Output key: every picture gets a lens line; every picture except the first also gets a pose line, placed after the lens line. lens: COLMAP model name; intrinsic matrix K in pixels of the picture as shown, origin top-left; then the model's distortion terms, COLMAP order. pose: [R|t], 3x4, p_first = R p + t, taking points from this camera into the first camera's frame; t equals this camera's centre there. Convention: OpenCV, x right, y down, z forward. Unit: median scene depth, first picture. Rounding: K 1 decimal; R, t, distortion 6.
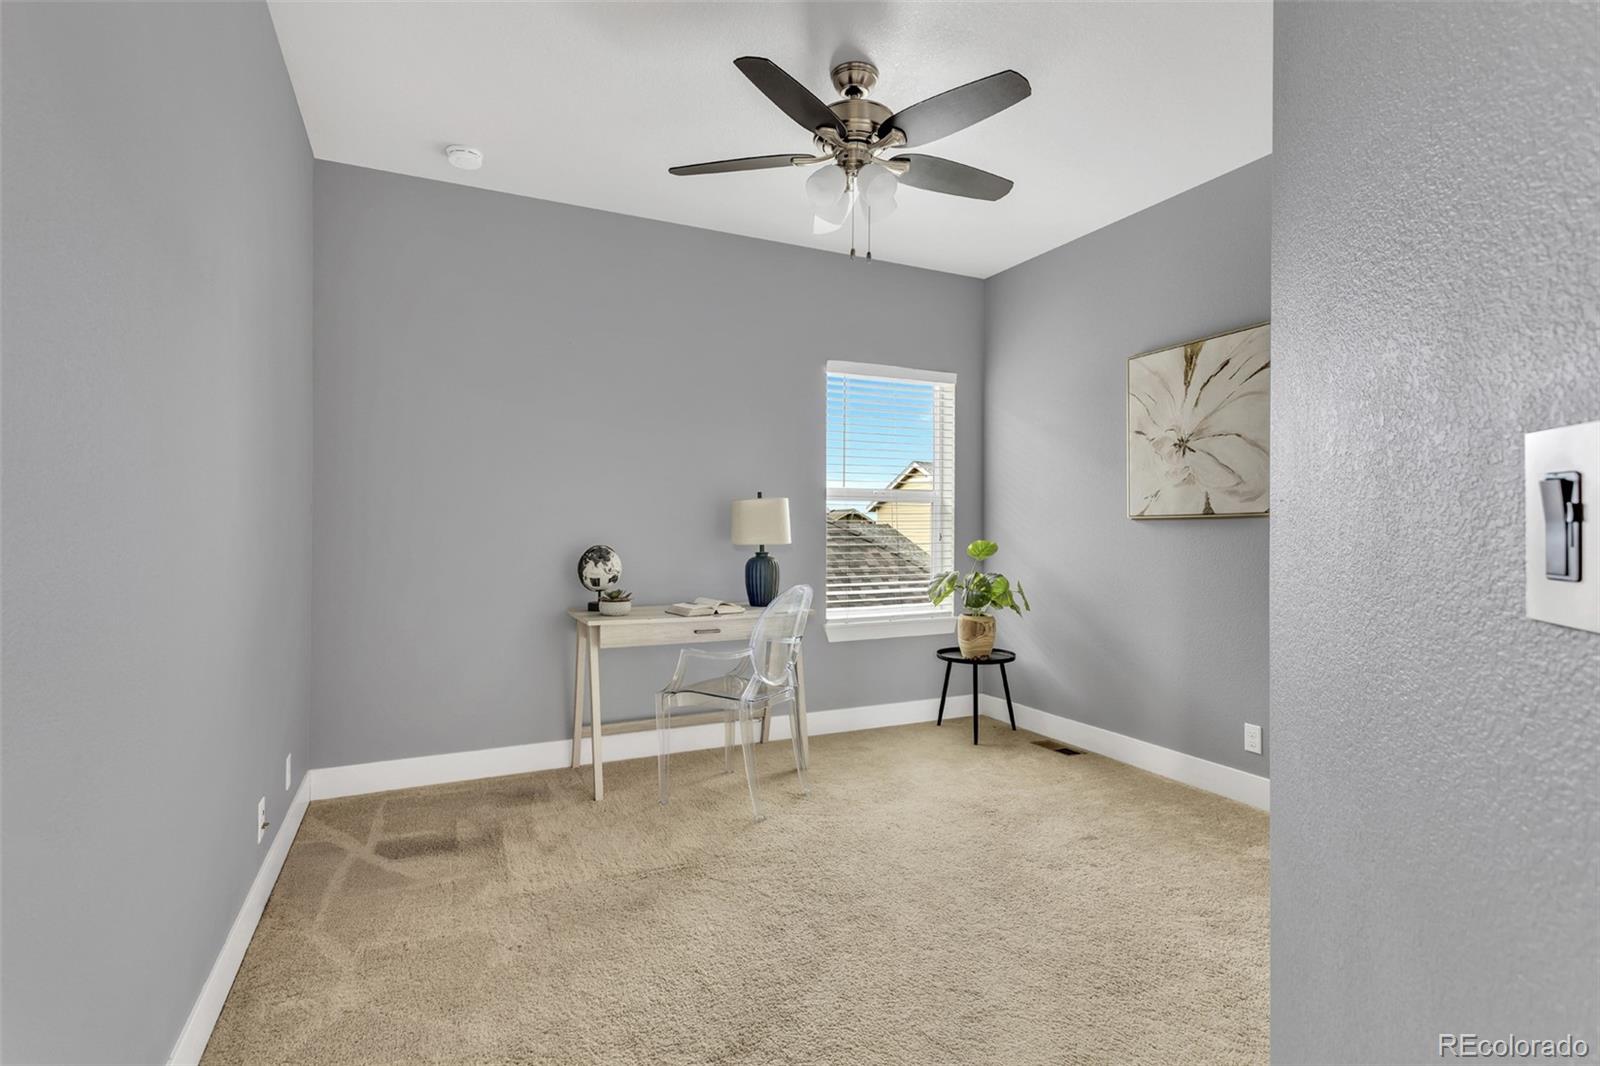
lens RADIAL K [[793.6, 0, 800.0], [0, 793.6, 533.0], [0, 0, 1]] dist [0.002198, 0.001794]
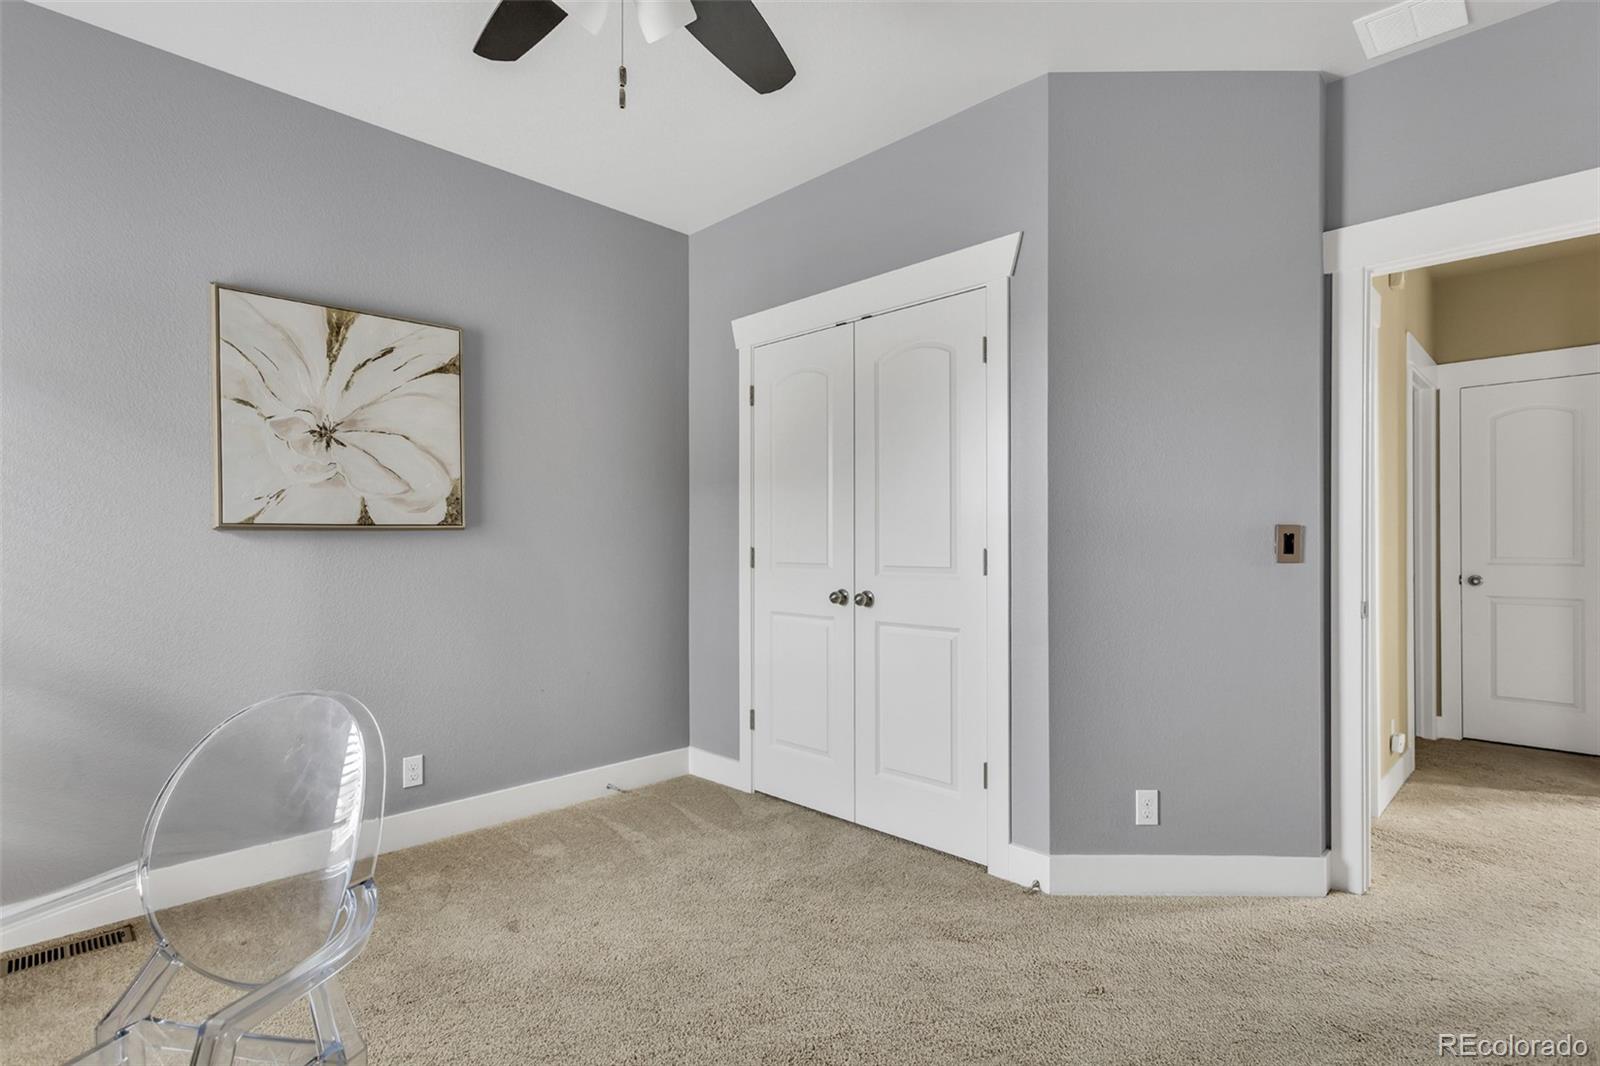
lens RADIAL K [[793.6, 0, 800.0], [0, 793.6, 533.0], [0, 0, 1]] dist [0.002198, 0.001794]
pose [[-0.349558, 0.001997, 0.936912, -0.411715], [-0.000634, 0.999997, -0.002369, -0.012620], [-0.936914, -0.001422, -0.349556, 0.839912]]
